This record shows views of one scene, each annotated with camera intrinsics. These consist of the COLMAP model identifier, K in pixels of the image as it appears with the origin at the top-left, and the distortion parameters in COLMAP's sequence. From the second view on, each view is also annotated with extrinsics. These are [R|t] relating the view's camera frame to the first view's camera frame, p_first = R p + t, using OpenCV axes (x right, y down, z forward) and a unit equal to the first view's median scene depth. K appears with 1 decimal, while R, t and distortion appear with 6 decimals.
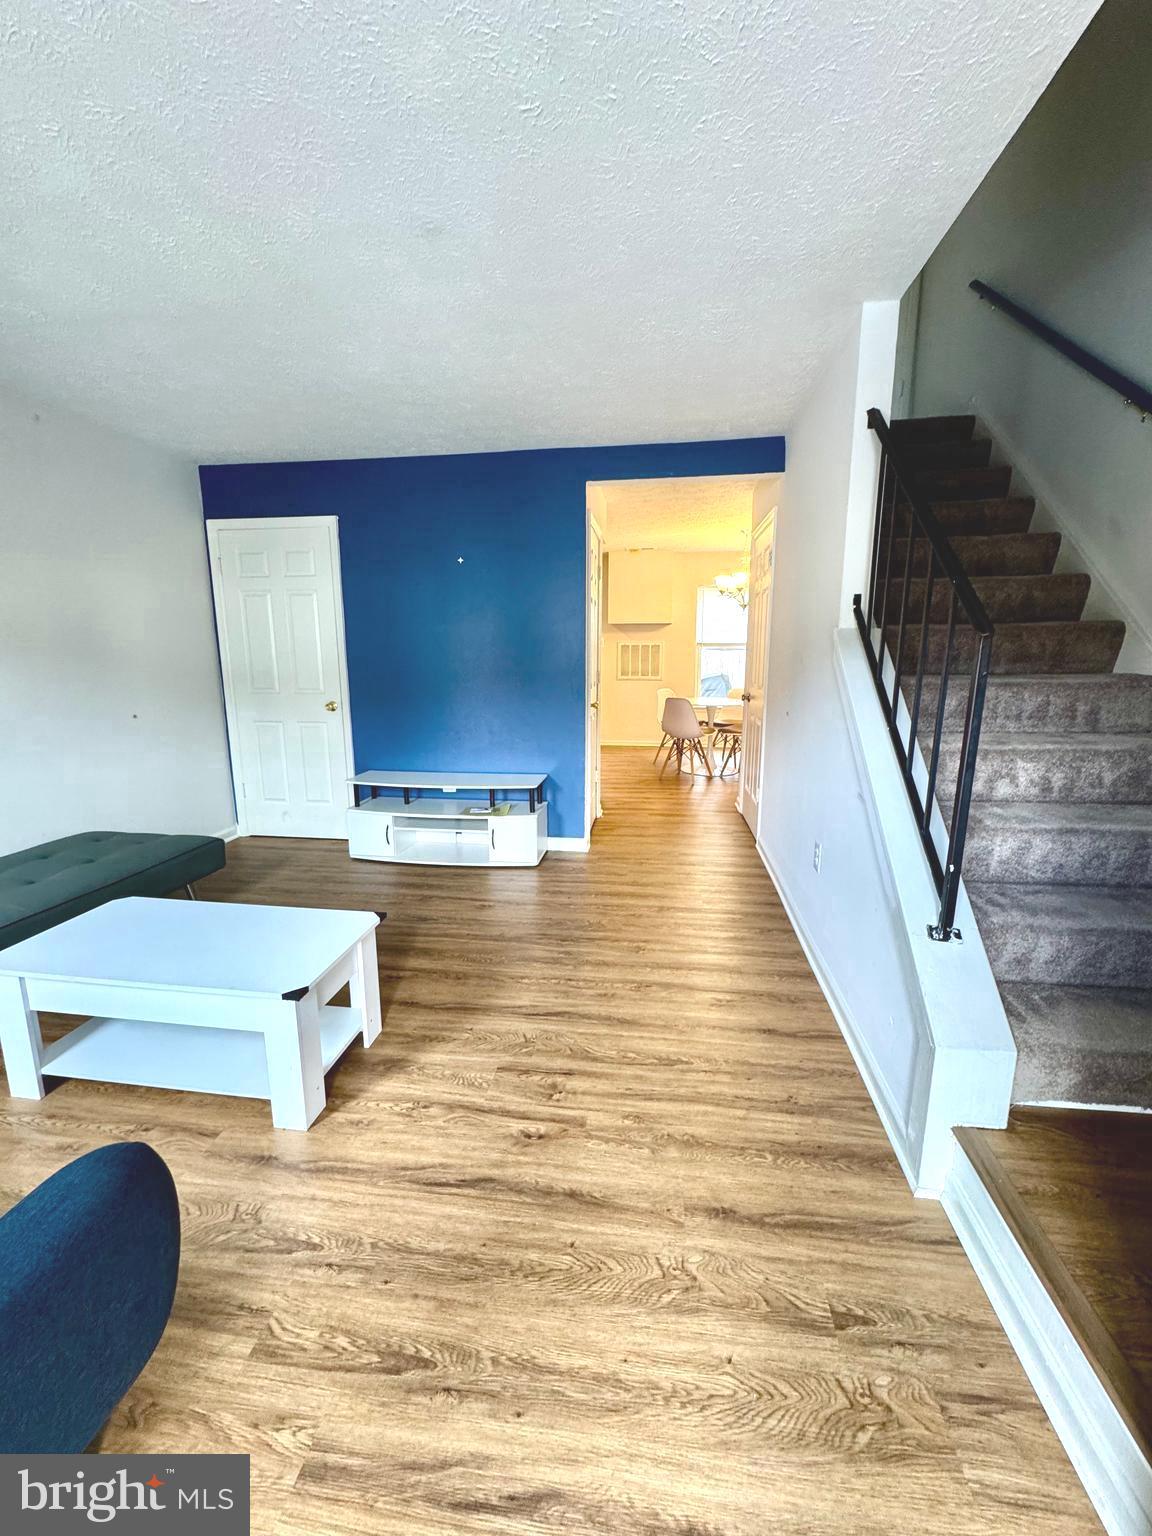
lens RADIAL K [[615.7, 0, 585.3], [0, 615.7, 768.8], [0, 0, 1]] dist [-0.013266, 0.002692]
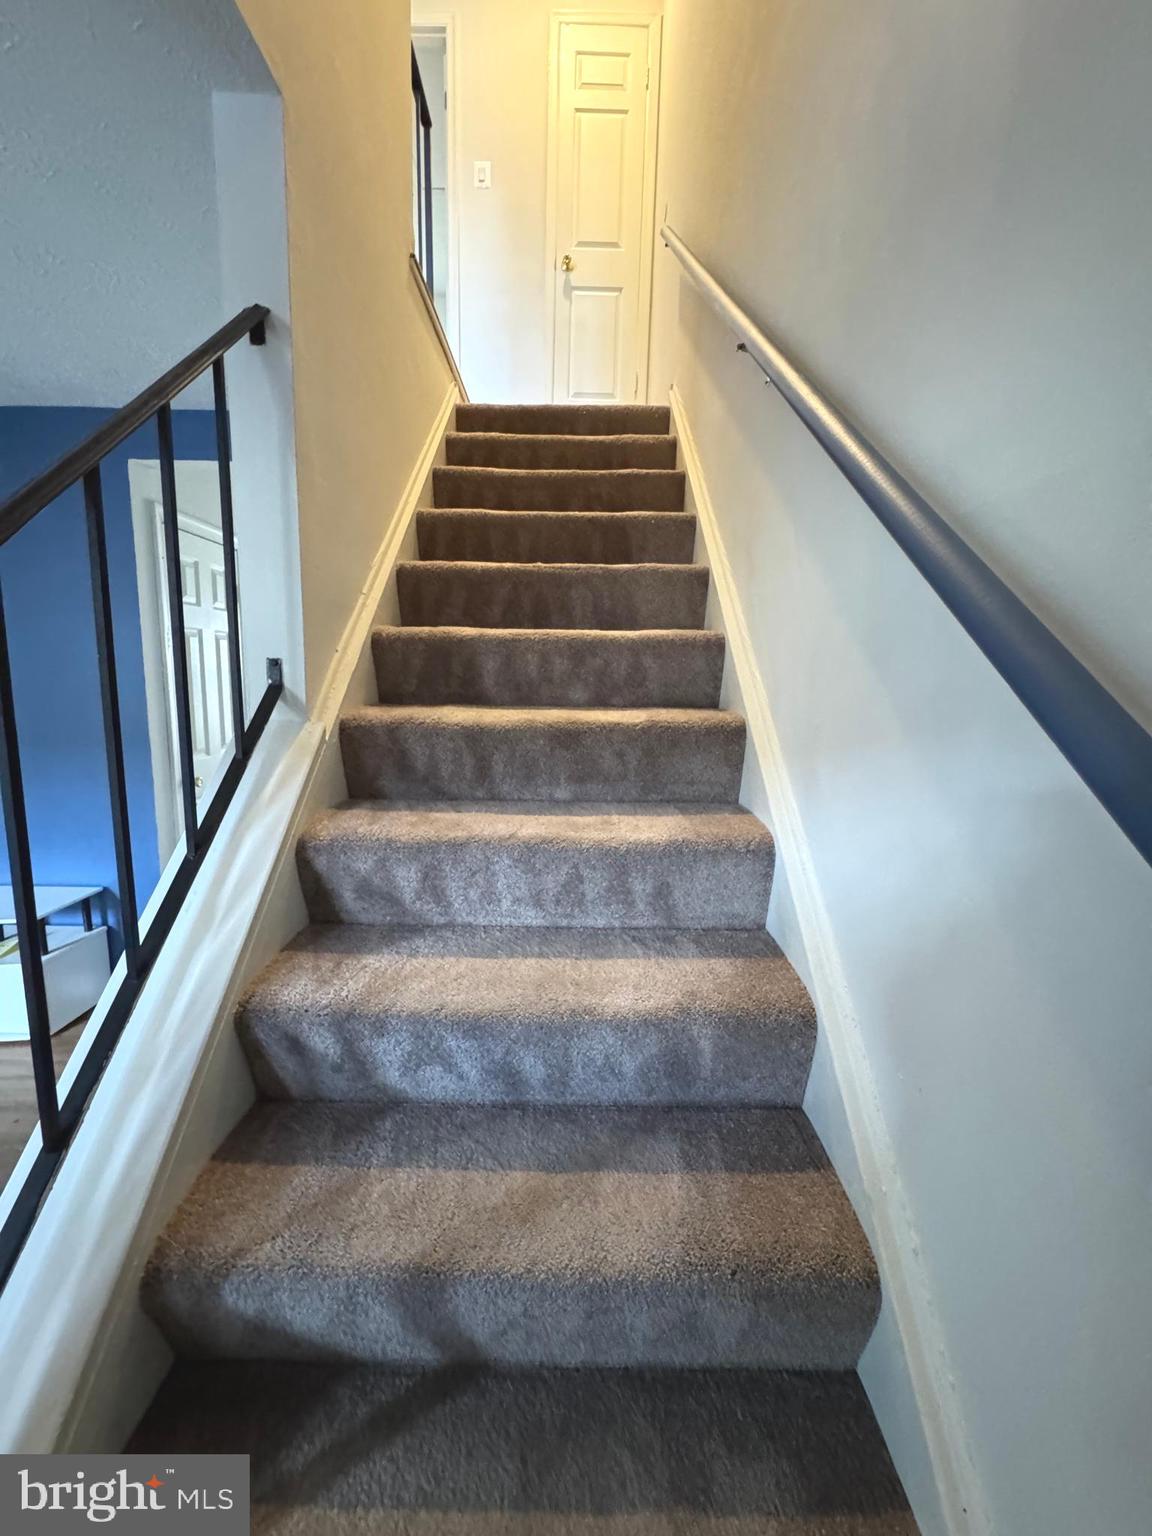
lens RADIAL K [[615.7, 0, 575.0], [0, 615.7, 768.4], [0, 0, 1]] dist [-0.013266, 0.002692]
pose [[0.990498, -0.004771, 0.137442, 0.682860], [0.012811, 0.998253, -0.057671, -0.172938], [-0.136927, 0.058883, 0.988830, 0.468347]]
